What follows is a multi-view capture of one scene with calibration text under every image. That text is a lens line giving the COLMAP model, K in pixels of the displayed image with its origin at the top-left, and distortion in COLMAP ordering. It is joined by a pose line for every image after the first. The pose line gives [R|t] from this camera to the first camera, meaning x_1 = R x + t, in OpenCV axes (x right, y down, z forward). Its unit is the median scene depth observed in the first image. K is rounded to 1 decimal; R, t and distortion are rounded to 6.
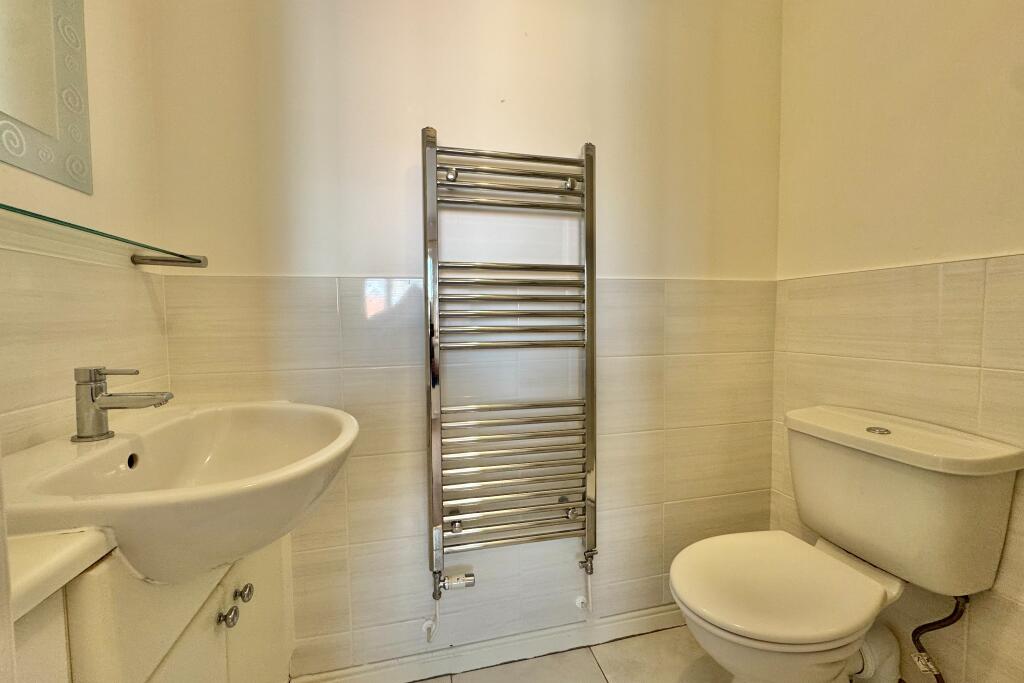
lens RADIAL K [[408.4, 0, 513.2], [0, 408.4, 339.7], [0, 0, 1]] dist [-0.001648, -0.000558]
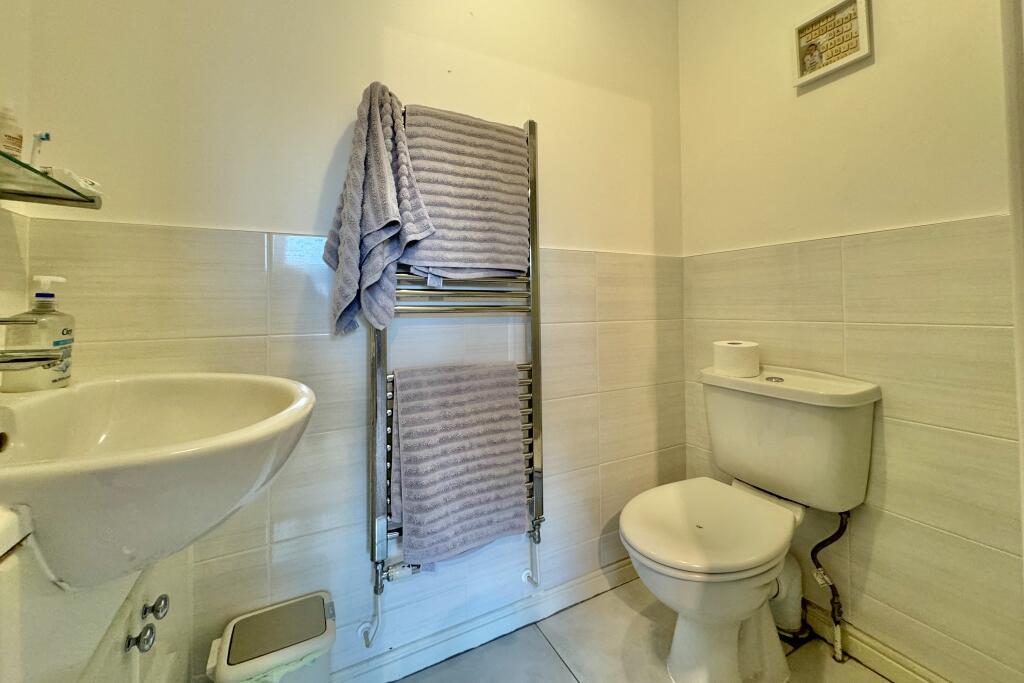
lens RADIAL K [[408.4, 0, 508.7], [0, 408.4, 298.8], [0, 0, 1]] dist [-0.001648, -0.000558]
pose [[0.970220, 0.005463, 0.242165, -0.143725], [0.013060, 0.997112, -0.074817, 0.069378], [-0.241874, 0.075752, 0.967346, 0.022349]]
